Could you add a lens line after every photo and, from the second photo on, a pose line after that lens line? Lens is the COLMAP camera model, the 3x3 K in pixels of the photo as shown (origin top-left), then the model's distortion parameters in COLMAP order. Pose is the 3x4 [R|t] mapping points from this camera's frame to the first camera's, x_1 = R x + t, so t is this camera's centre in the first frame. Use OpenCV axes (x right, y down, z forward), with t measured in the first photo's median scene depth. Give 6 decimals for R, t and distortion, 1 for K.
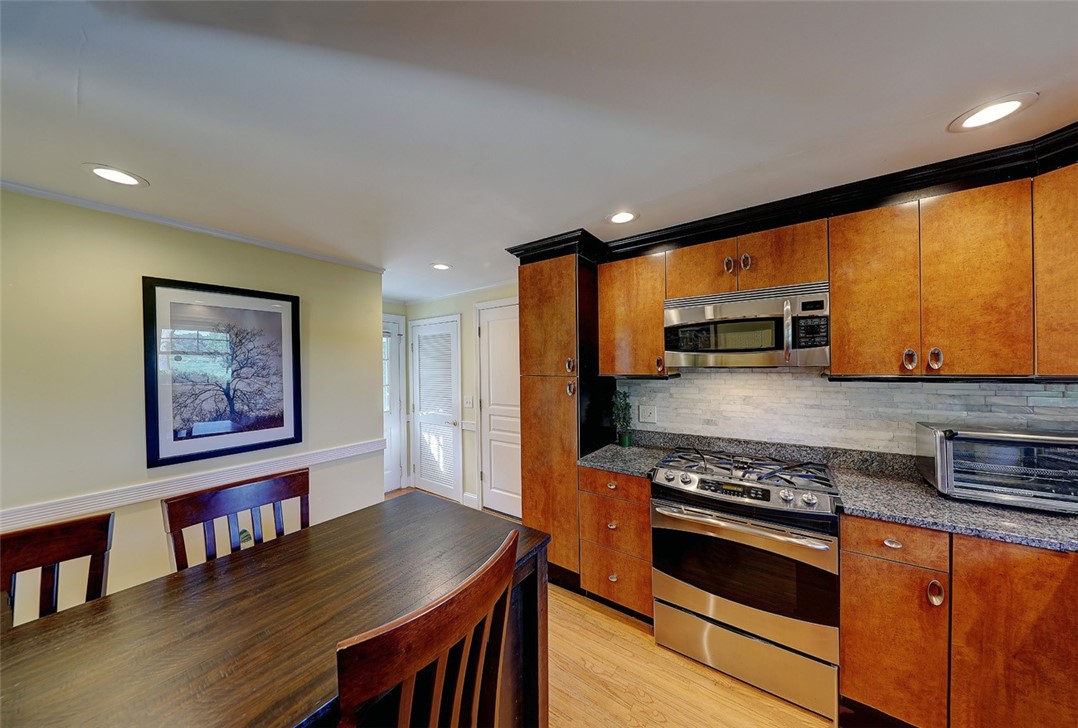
lens RADIAL K [[331.0, 0, 542.1], [0, 331.0, 365.9], [0, 0, 1]] dist [0.000394, -0.003661]
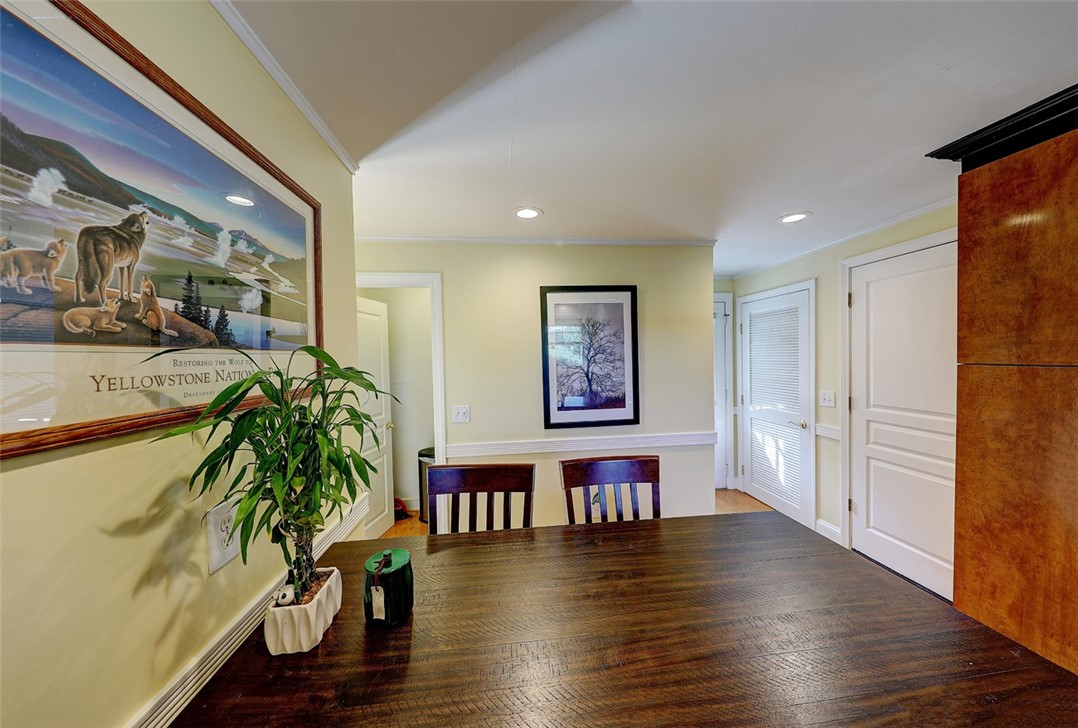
lens RADIAL K [[351.6, 0, 540.8], [0, 351.6, 367.1], [0, 0, 1]] dist [-0.009361, -0.000078]
pose [[0.651015, 0.020147, -0.758798, -0.097359], [0.014270, 0.999146, 0.038772, 0.000443], [0.758931, -0.036069, 0.650171, 0.046161]]
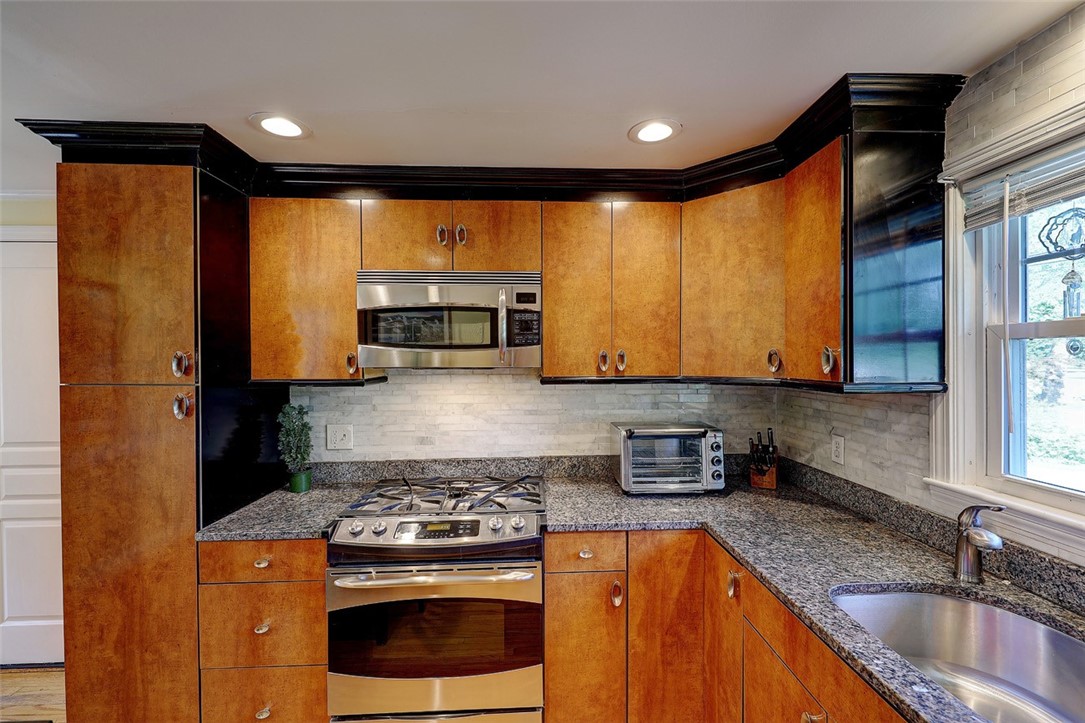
lens RADIAL K [[445.8, 0, 546.5], [0, 445.8, 363.2], [0, 0, 1]] dist [0.001110, -0.000543]
pose [[0.789106, 0.005310, 0.614234, 0.117825], [-0.006717, 0.999977, -0.000015, -0.008912], [-0.614220, -0.004114, 0.789124, 0.033042]]
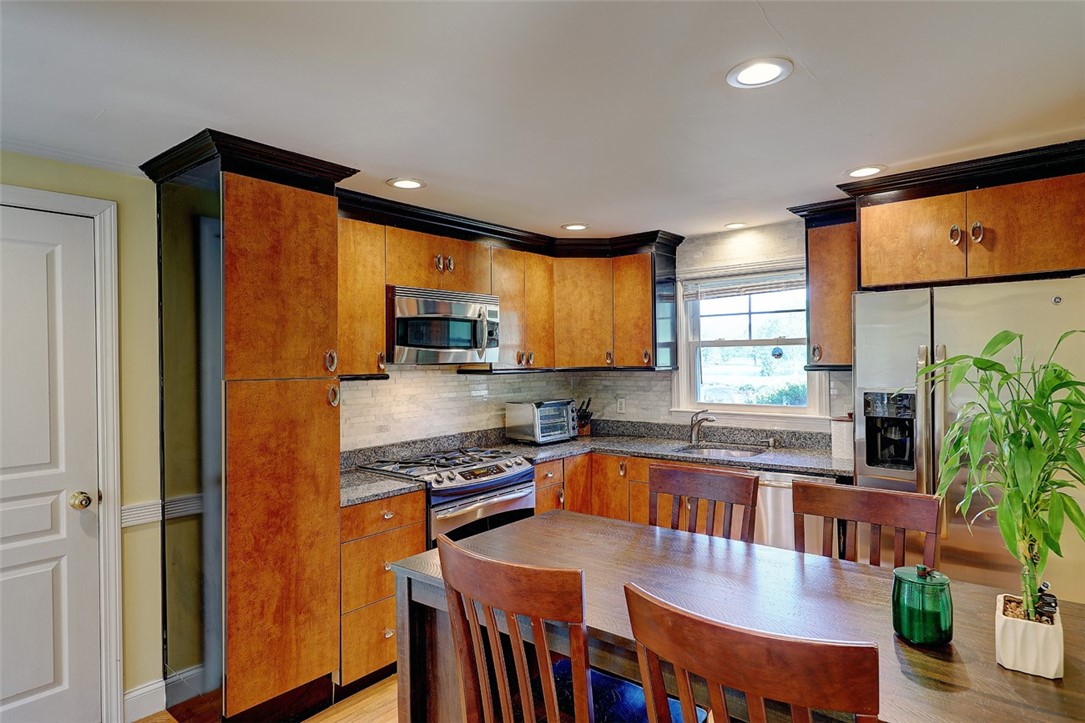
lens RADIAL K [[589.2, 0, 564.5], [0, 589.2, 362.6], [0, 0, 1]] dist [0.025101, 0.000128]
pose [[0.065307, 0.005729, 0.997849, -1.165537], [0.012932, 0.999895, -0.006587, 0.016340], [-0.997781, 0.013334, 0.065226, 0.490270]]
